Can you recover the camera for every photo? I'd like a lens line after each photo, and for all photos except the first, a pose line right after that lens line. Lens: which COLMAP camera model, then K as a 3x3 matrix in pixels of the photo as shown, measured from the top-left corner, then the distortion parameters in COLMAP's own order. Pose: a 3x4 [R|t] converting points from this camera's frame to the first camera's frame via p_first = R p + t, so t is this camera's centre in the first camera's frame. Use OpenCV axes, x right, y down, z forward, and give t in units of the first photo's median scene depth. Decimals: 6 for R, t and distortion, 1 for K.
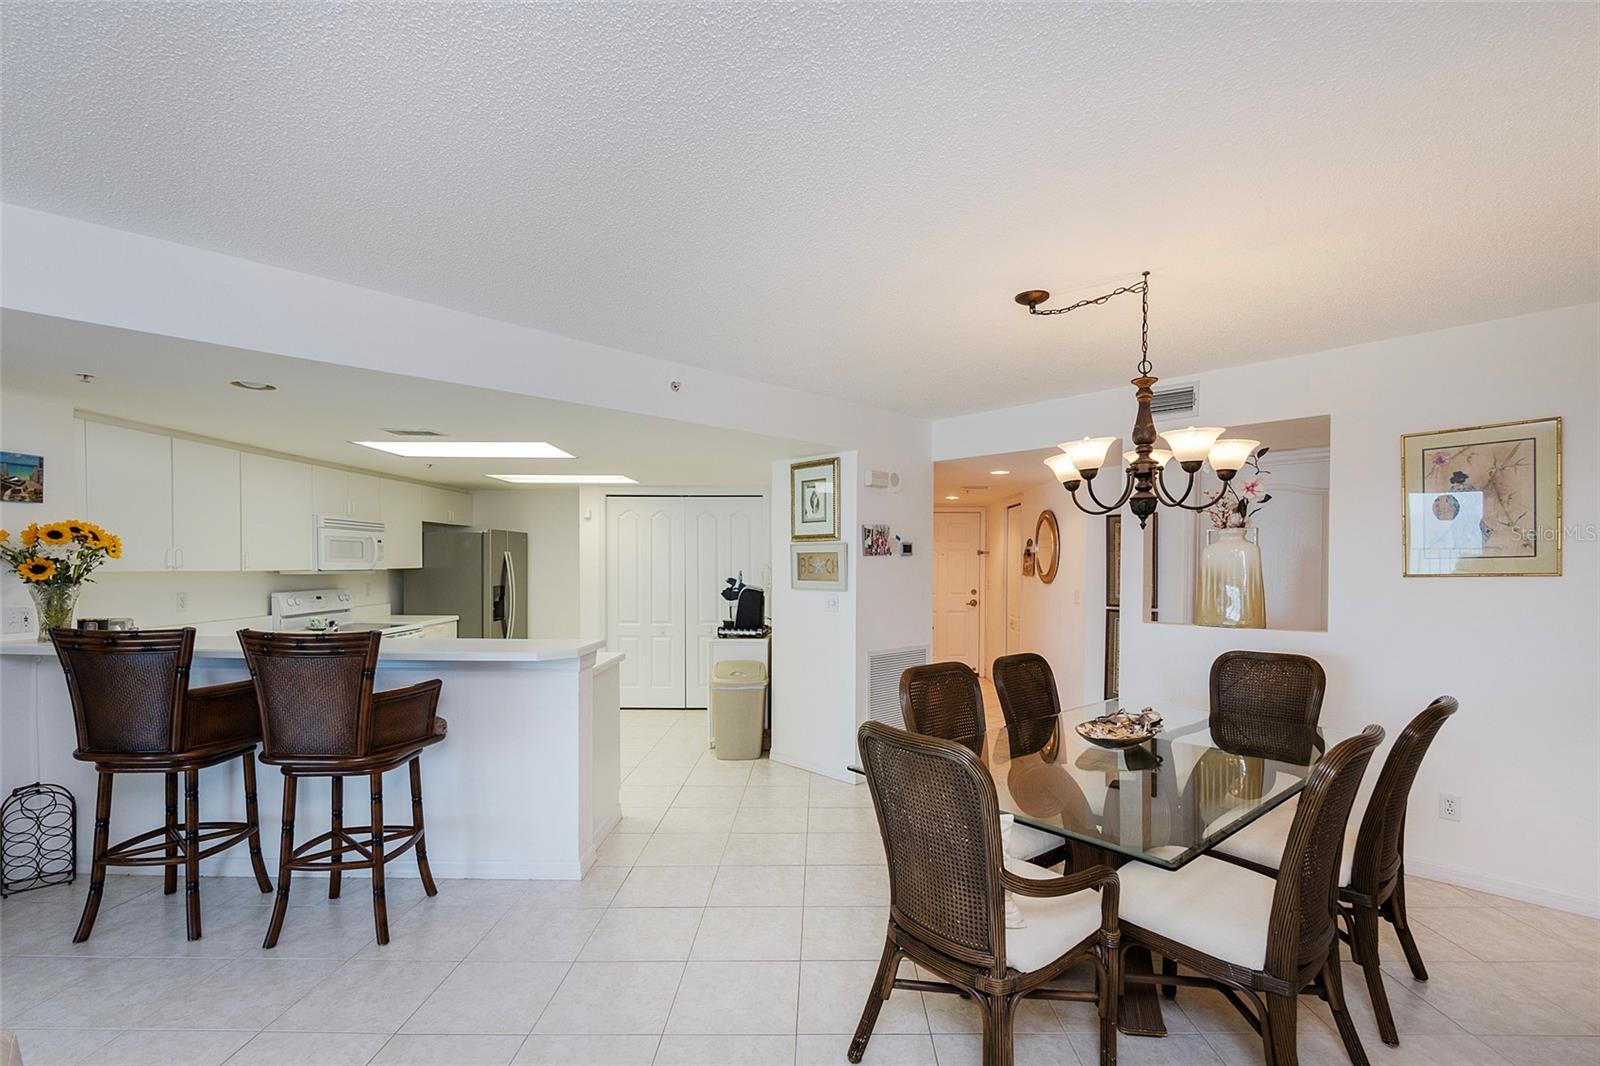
lens RADIAL K [[710.2, 0, 821.1], [0, 710.2, 579.4], [0, 0, 1]] dist [0.002083, 0.000517]
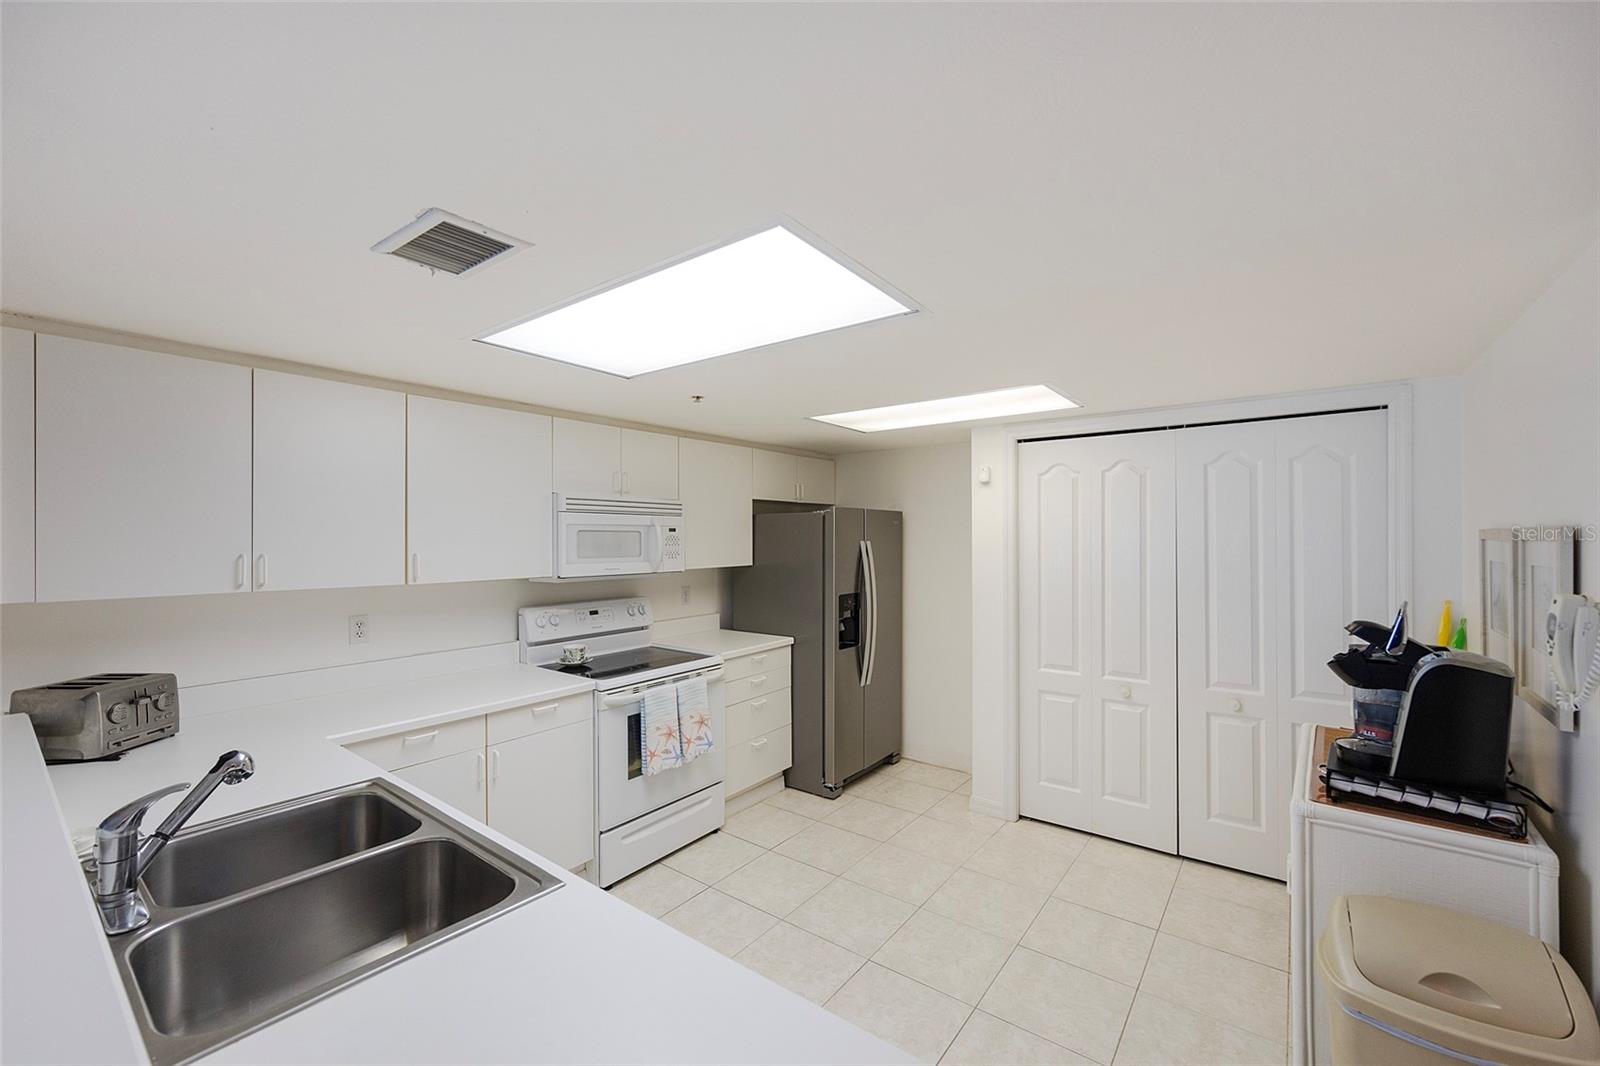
lens RADIAL K [[648.6, 0, 801.7], [0, 648.6, 538.0], [0, 0, 1]] dist [0.001483, -0.000059]
pose [[0.795369, -0.008552, -0.606066, -0.181441], [-0.006920, 0.999707, -0.023189, -0.038750], [0.606087, 0.022637, 0.795076, 0.700749]]
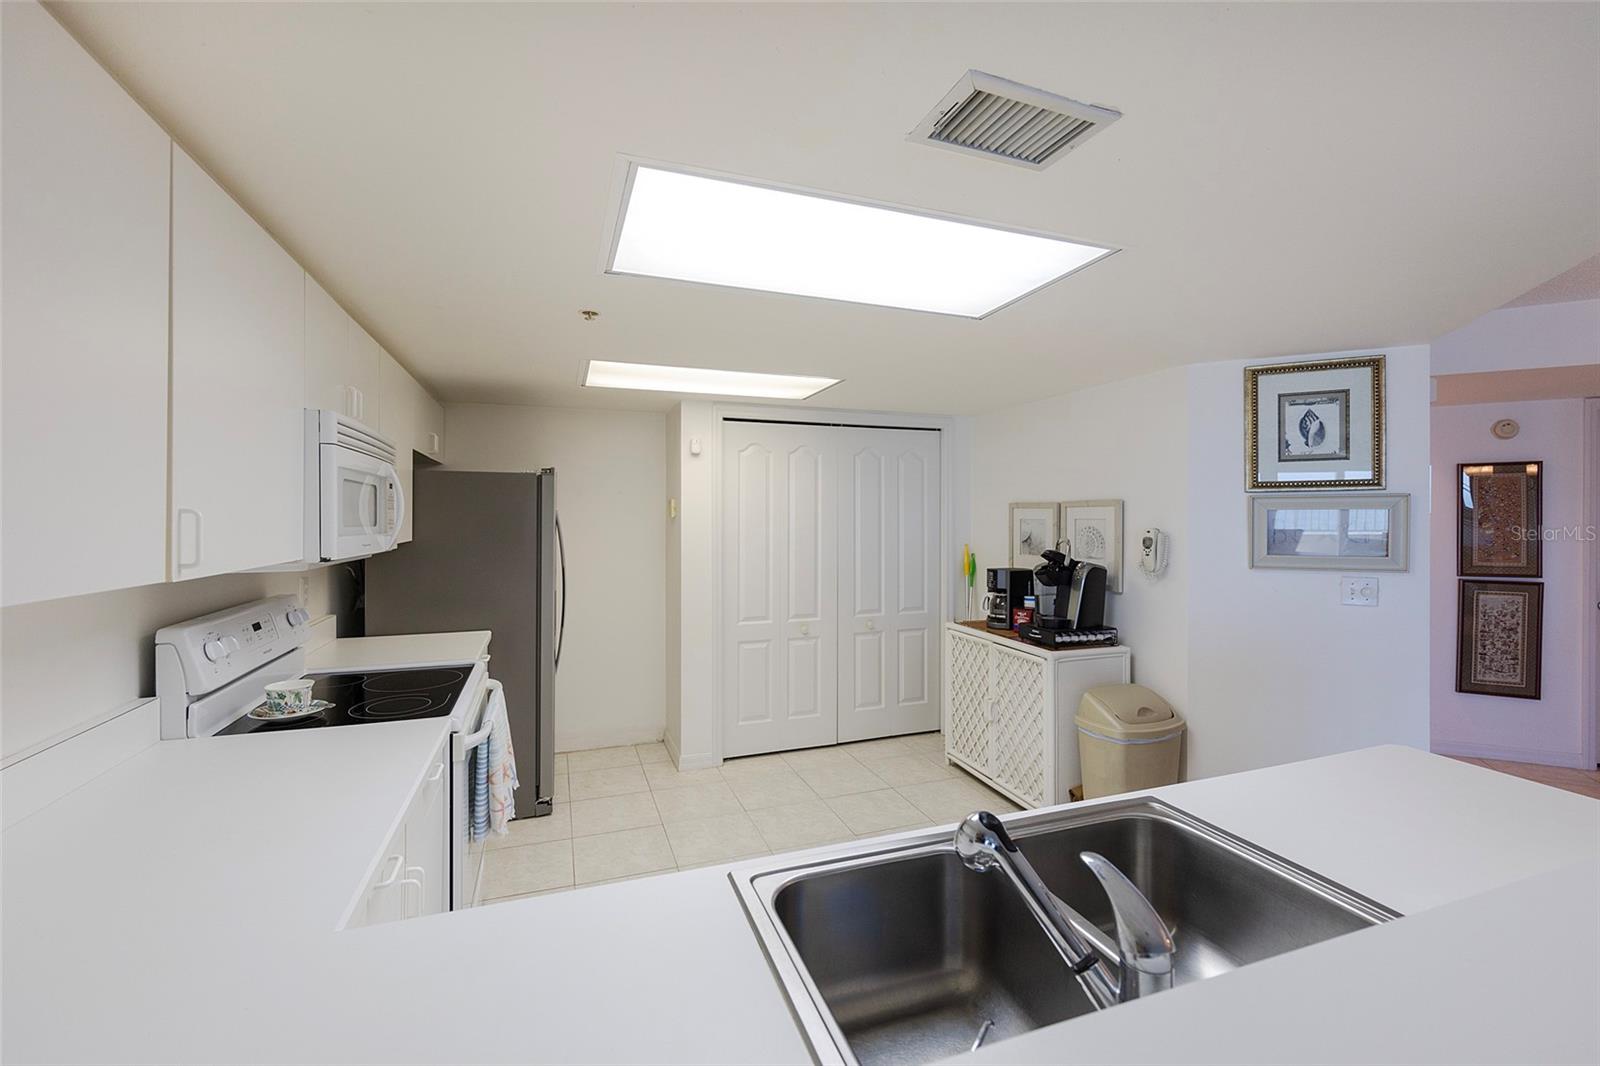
lens RADIAL K [[653.2, 0, 790.0], [0, 653.2, 521.6], [0, 0, 1]] dist [-0.001229, -0.007892]
pose [[0.938145, -0.005712, 0.346195, -0.644644], [0.012462, 0.999773, -0.017274, -0.024068], [-0.346018, 0.020520, 0.938004, 0.642205]]
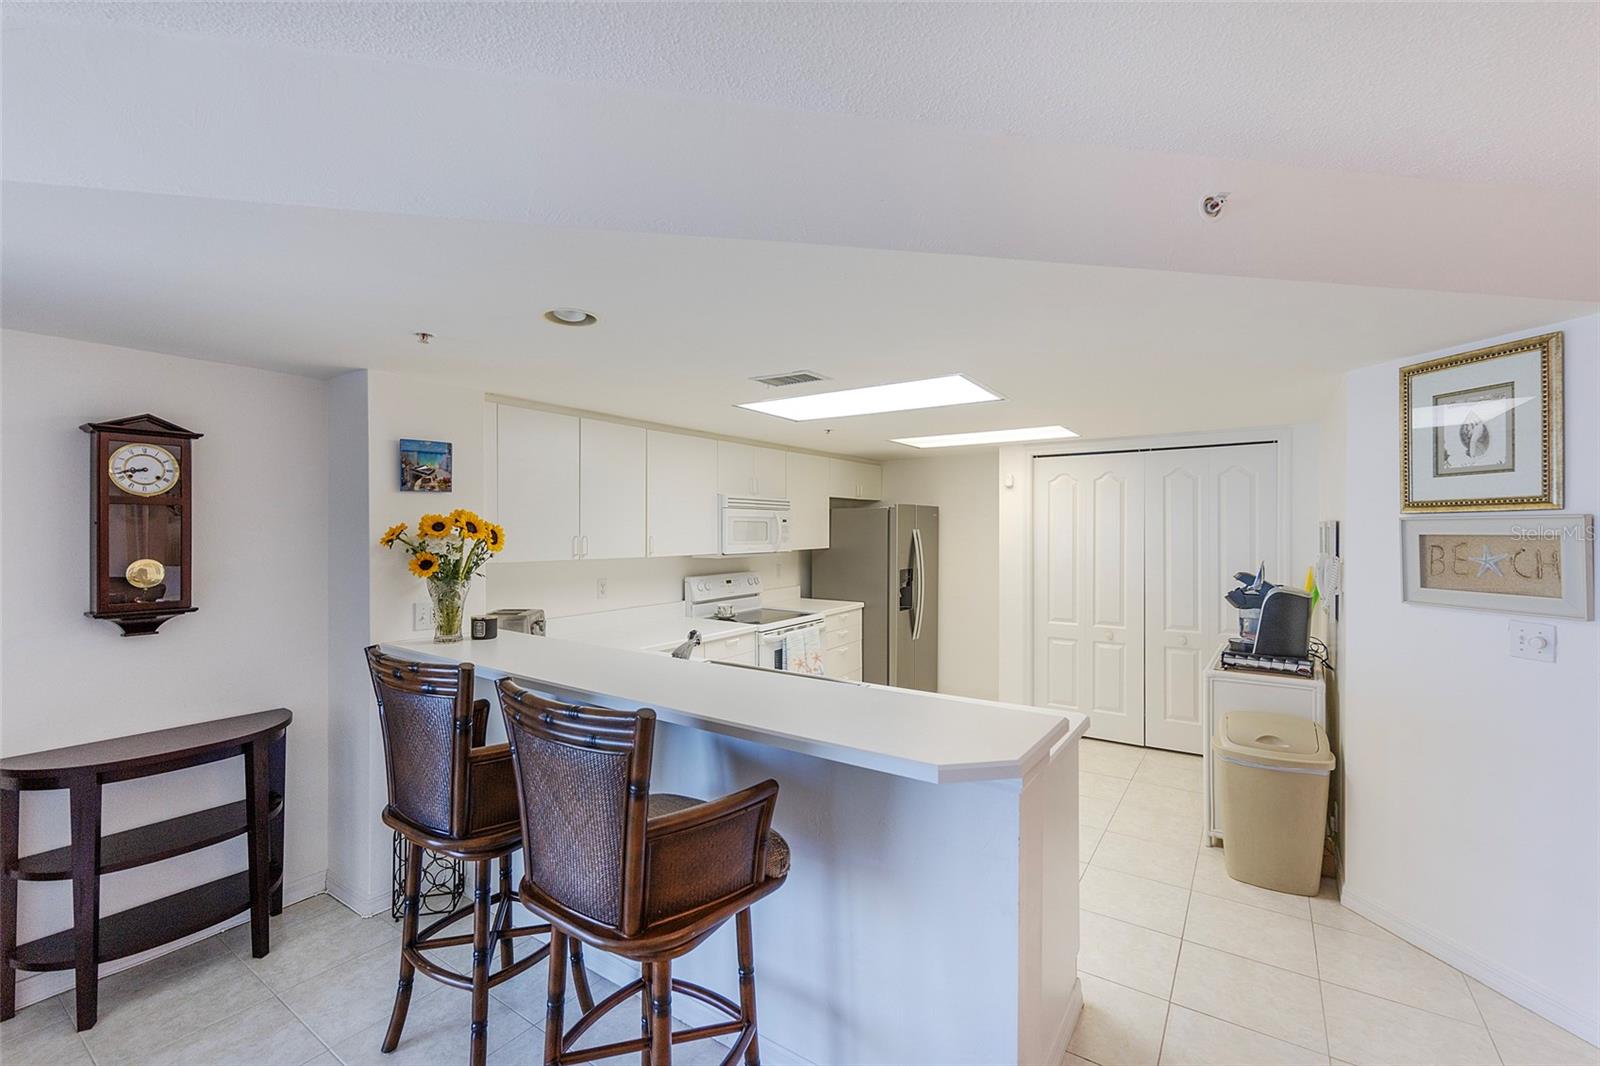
lens RADIAL K [[678.3, 0, 804.5], [0, 678.3, 535.4], [0, 0, 1]] dist [-0.000005, 0.000221]
pose [[0.828780, -0.000967, -0.559574, -0.135170], [-0.007721, 0.999884, -0.013163, -0.028146], [0.559522, 0.015230, 0.828676, 0.350722]]
